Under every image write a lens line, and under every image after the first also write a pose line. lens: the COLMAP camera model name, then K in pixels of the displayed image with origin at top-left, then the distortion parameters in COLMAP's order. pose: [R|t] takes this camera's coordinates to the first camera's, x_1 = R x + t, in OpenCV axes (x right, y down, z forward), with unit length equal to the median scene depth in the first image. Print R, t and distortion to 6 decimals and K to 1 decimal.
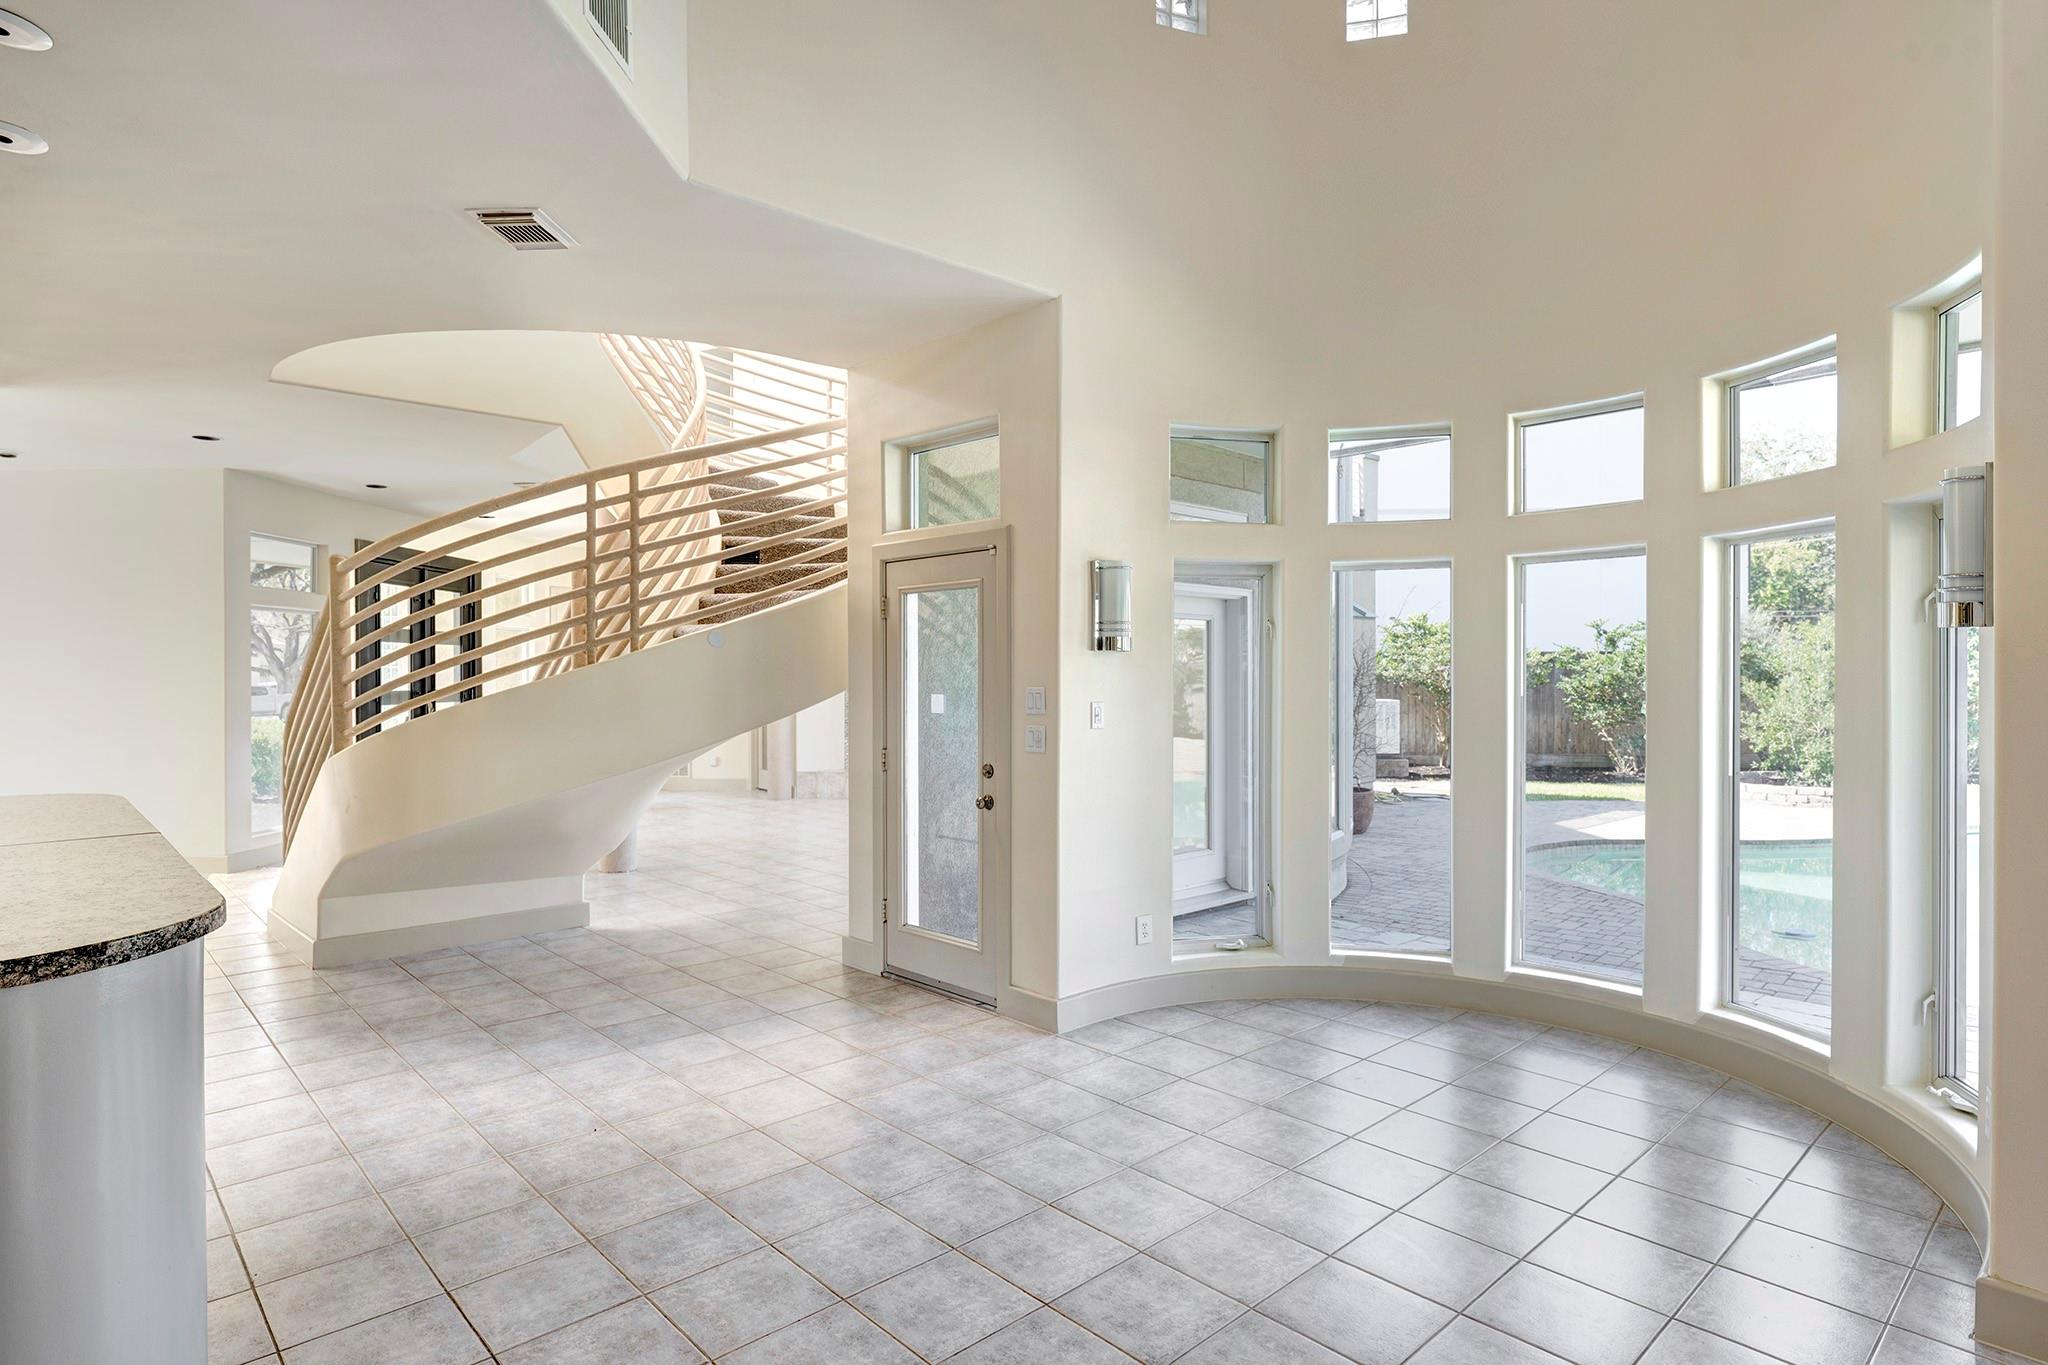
lens RADIAL K [[1056.4, 0, 1035.5], [0, 1056.4, 679.6], [0, 0, 1]] dist [-0.002312, -0.000453]
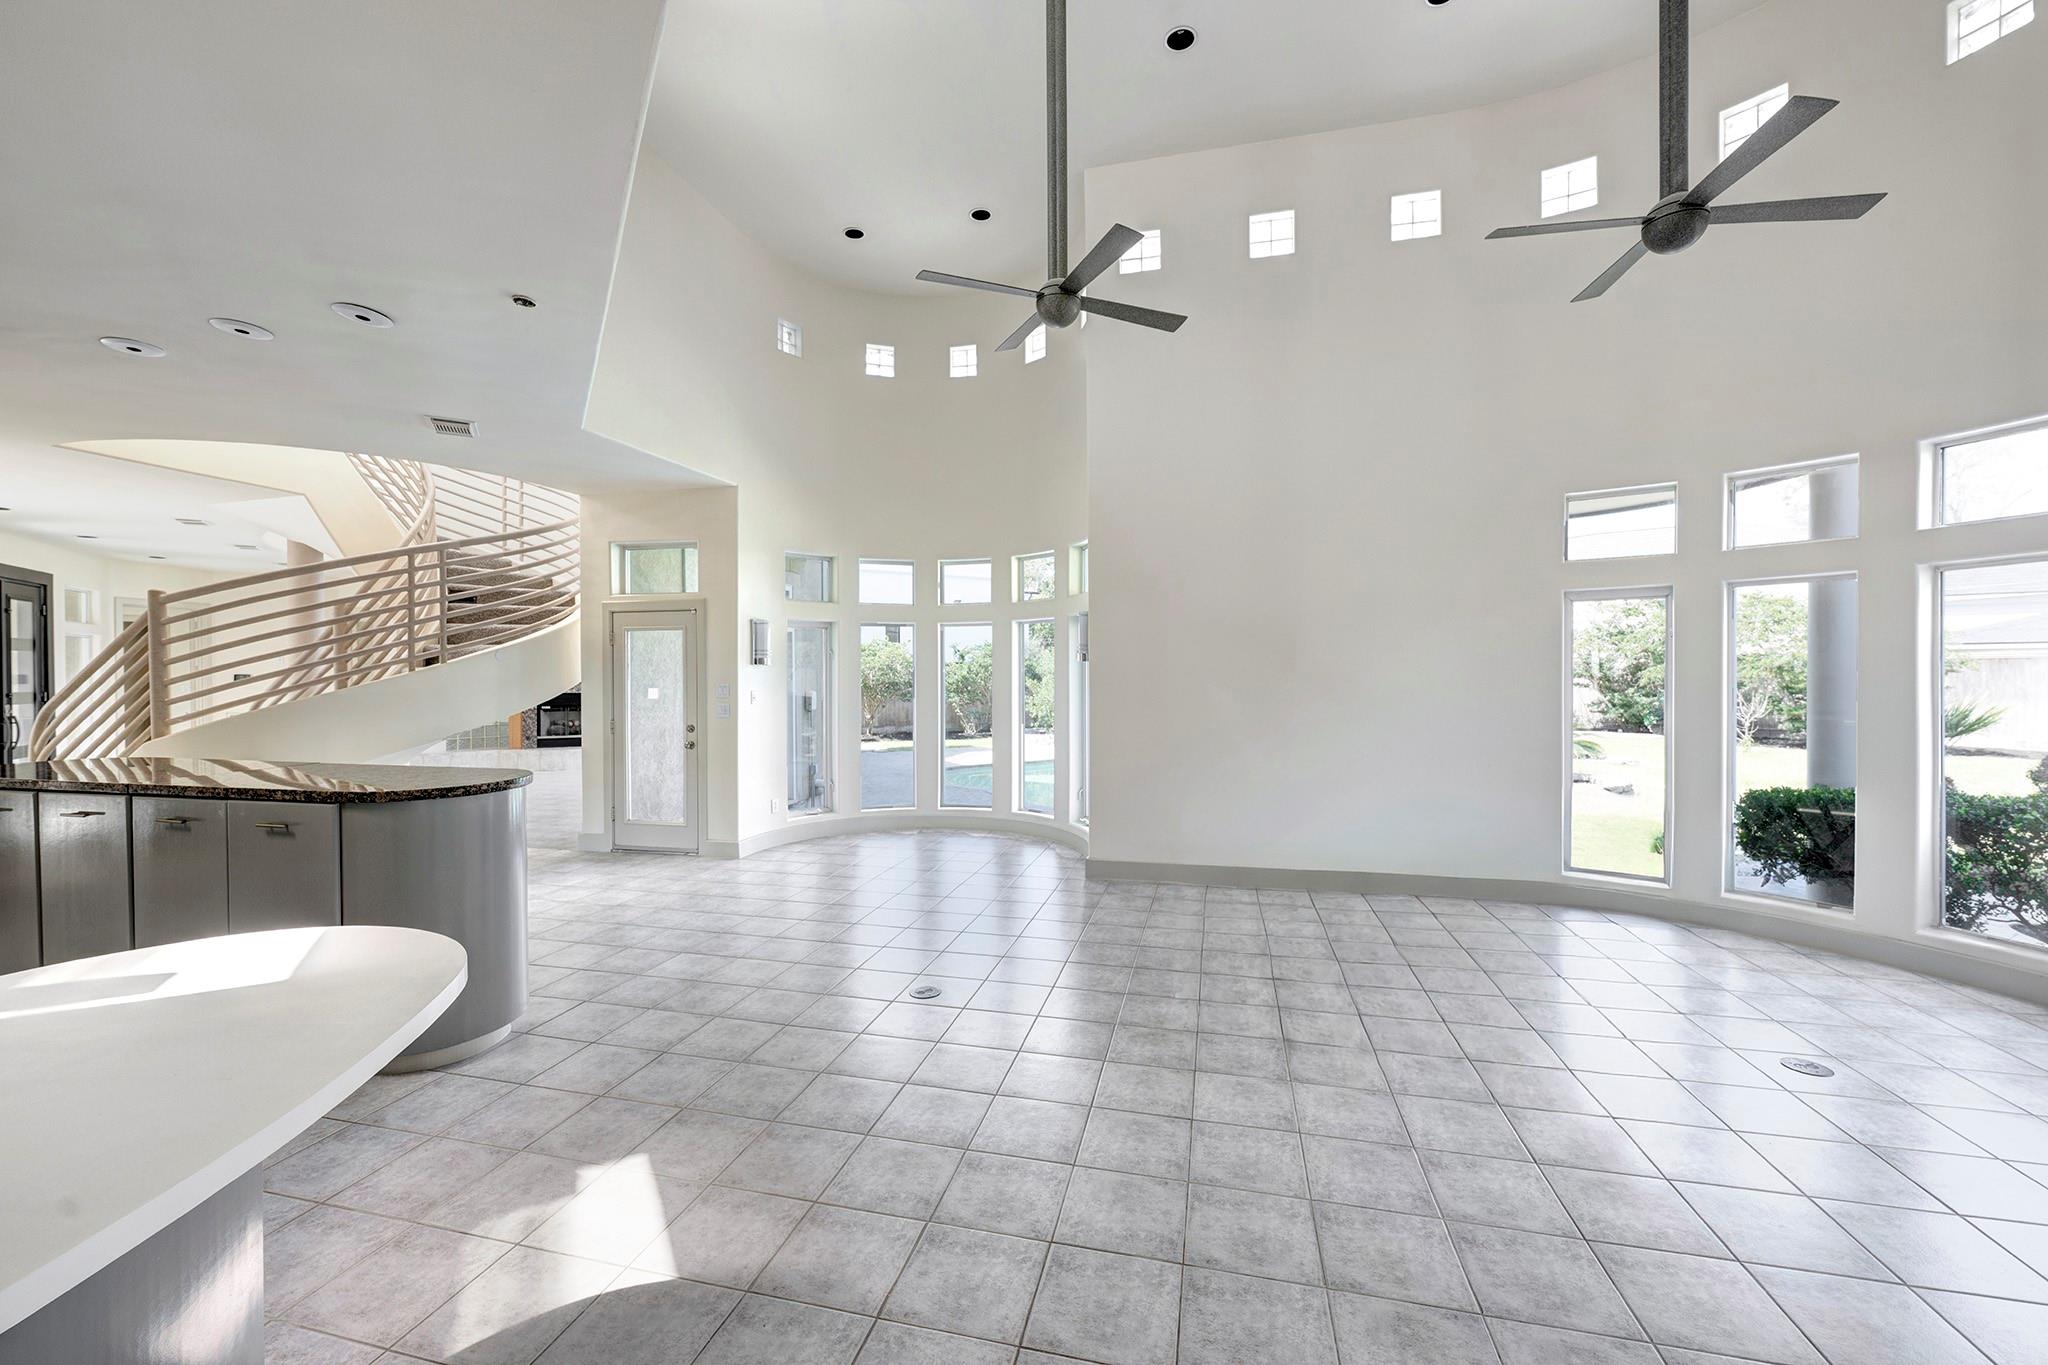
lens RADIAL K [[799.7, 0, 1024.0], [0, 799.7, 682.5], [0, 0, 1]] dist [-0.000668, -0.000075]
pose [[0.832263, -0.007241, 0.554334, -0.325893], [0.005579, 0.999973, 0.004687, 0.001564], [-0.554354, -0.000809, 0.832281, -0.487077]]
